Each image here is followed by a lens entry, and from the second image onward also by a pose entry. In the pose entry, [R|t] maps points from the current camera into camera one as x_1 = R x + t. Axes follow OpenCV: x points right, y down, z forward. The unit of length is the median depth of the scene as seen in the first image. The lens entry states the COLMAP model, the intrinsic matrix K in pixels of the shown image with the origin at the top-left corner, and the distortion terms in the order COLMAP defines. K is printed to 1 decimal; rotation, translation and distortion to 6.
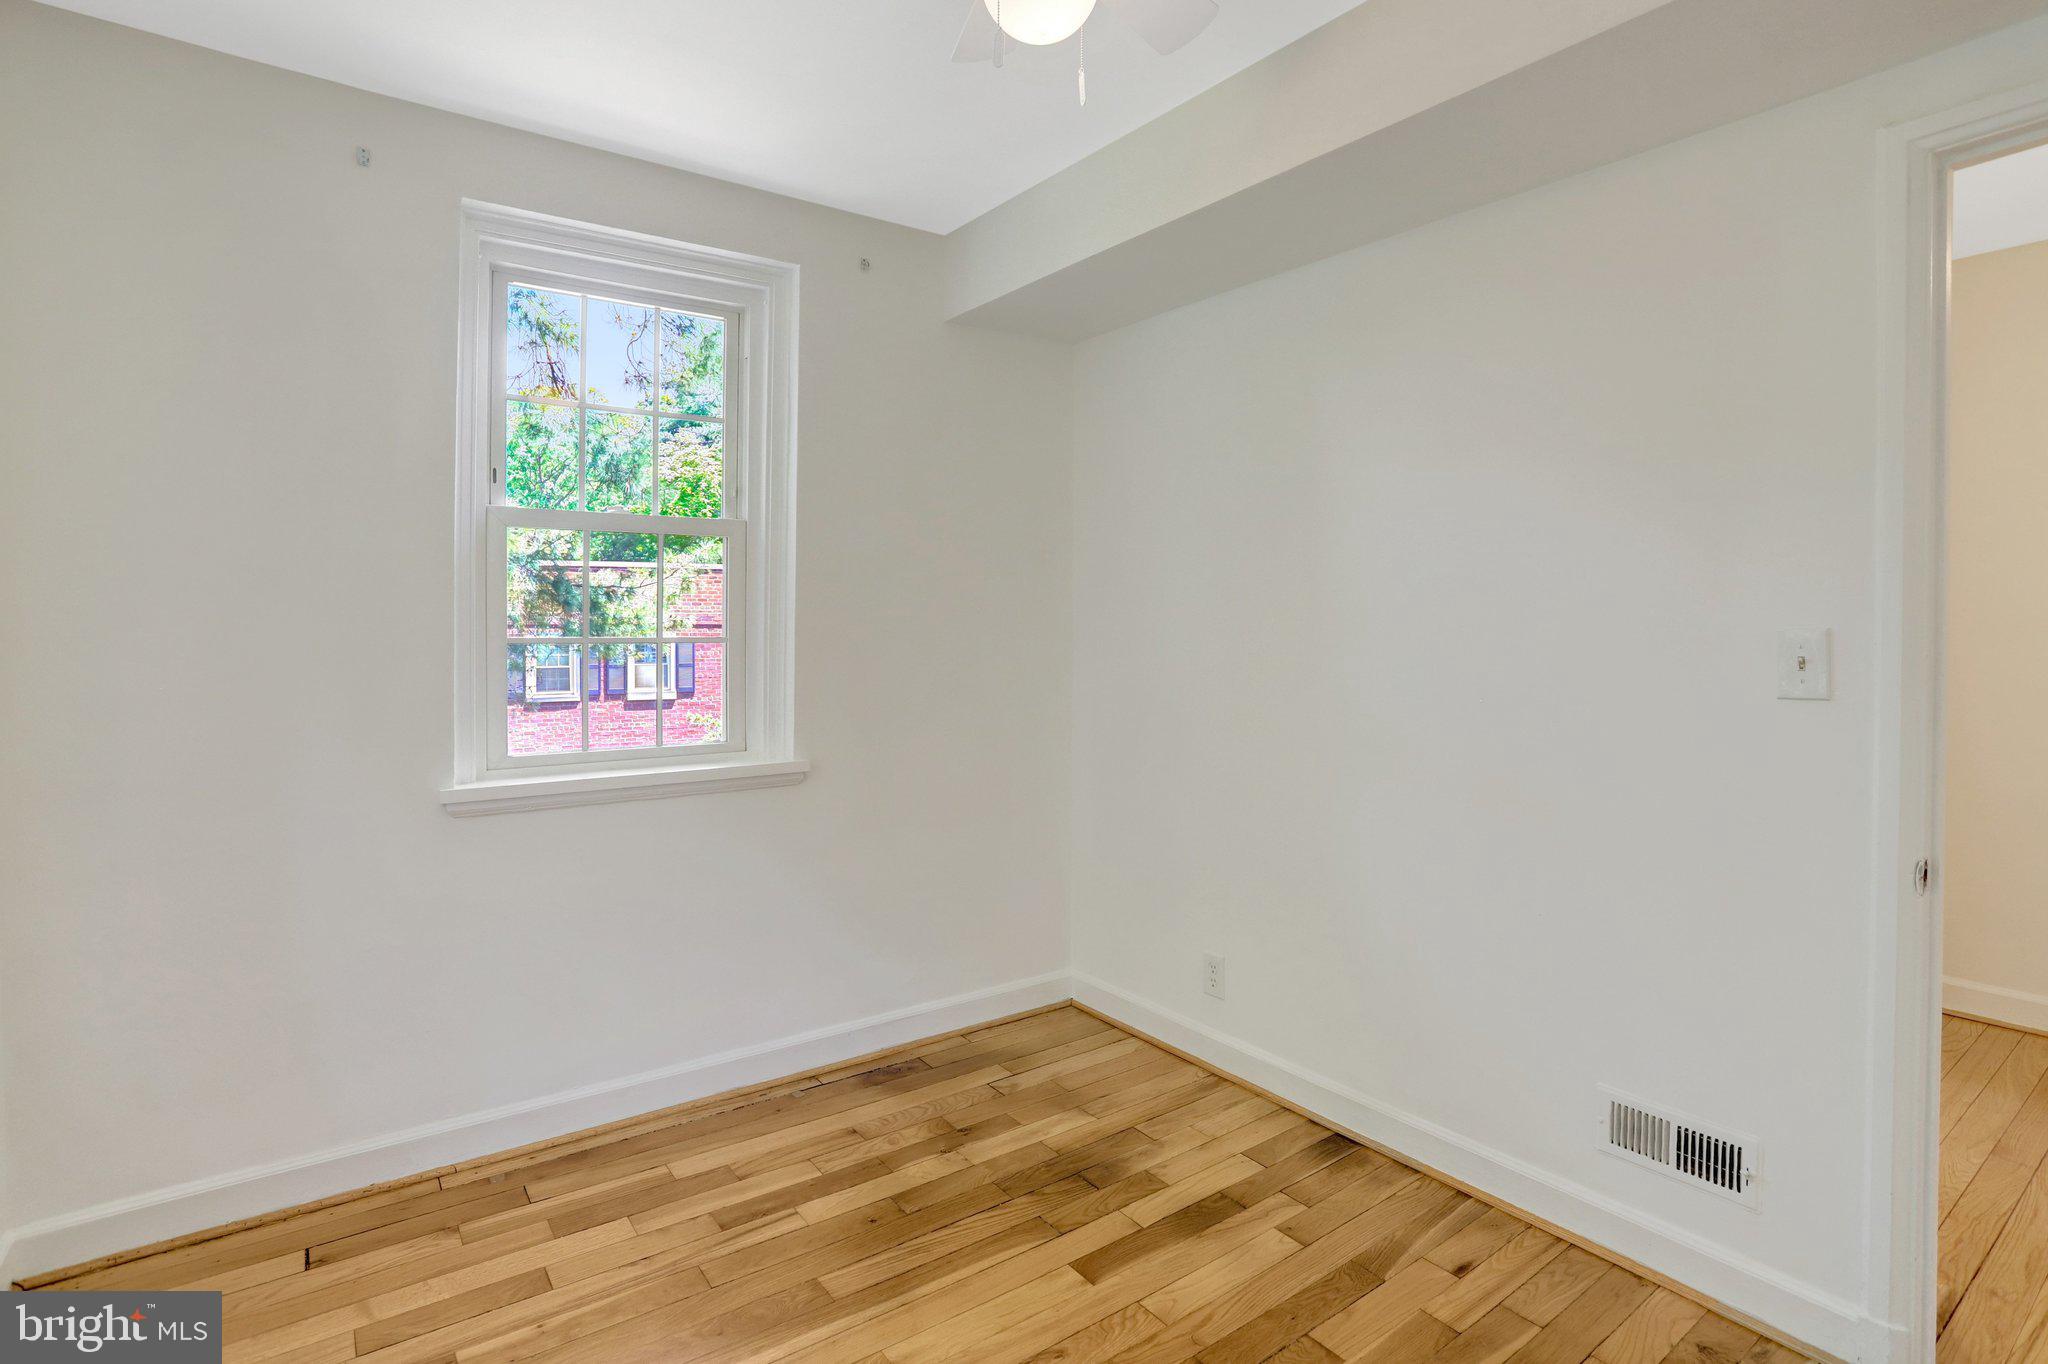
lens RADIAL K [[1004.1, 0, 1026.7], [0, 1004.1, 627.4], [0, 0, 1]] dist [-0.074564, 0.029543]
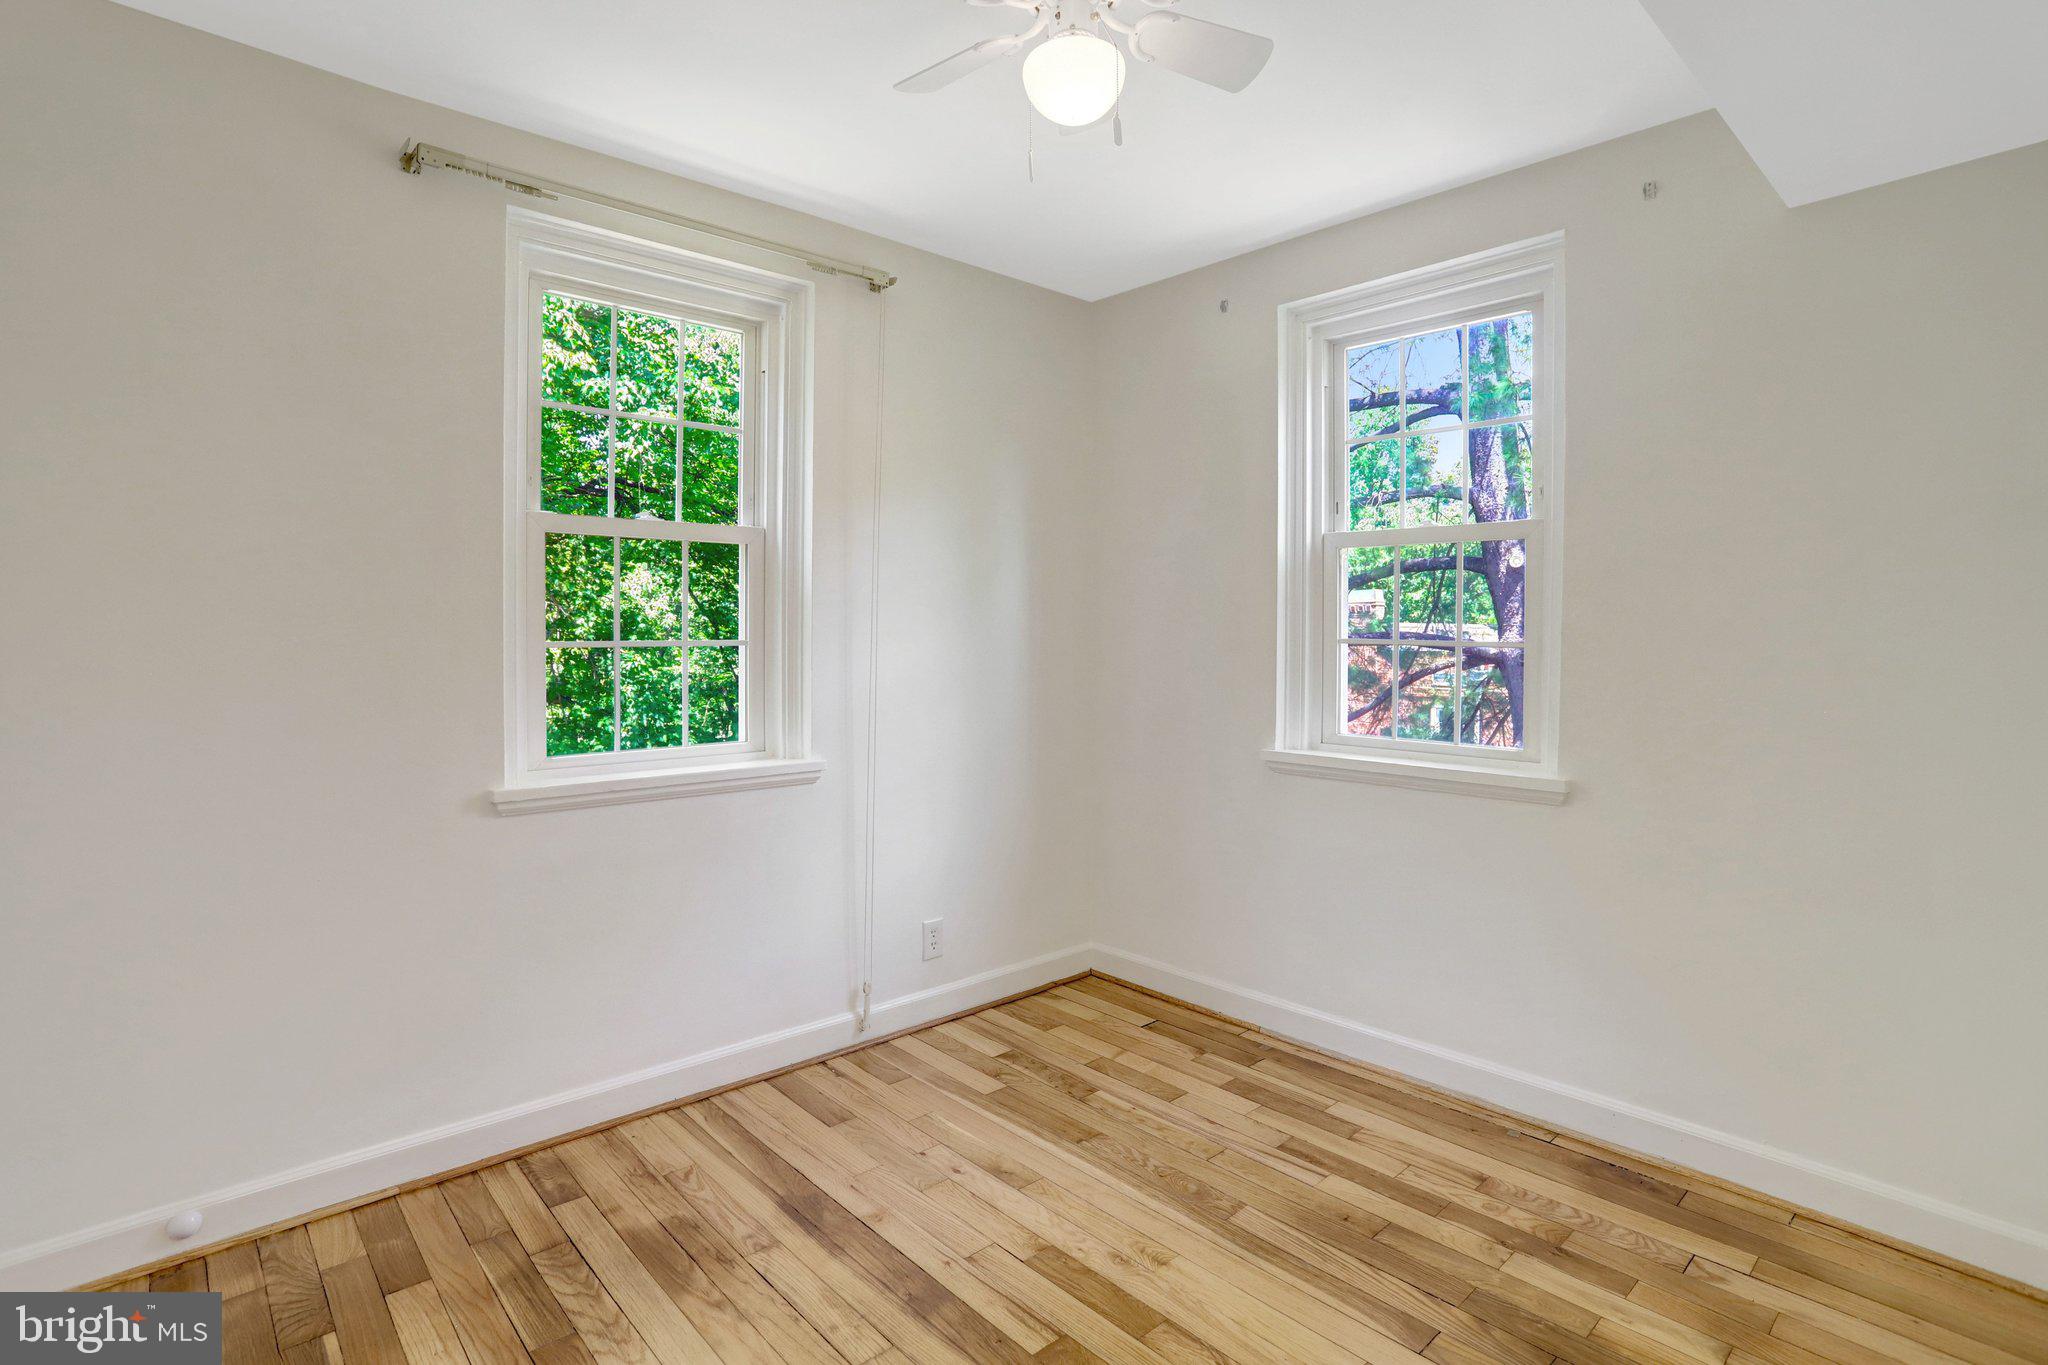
lens RADIAL K [[1019.5, 0, 1030.3], [0, 1019.5, 669.9], [0, 0, 1]] dist [-0.067700, 0.030026]
pose [[0.112722, 0.045831, -0.992569, 0.743913], [-0.001931, 0.998944, 0.045906, -0.007526], [0.993625, -0.003258, 0.112692, 0.520543]]
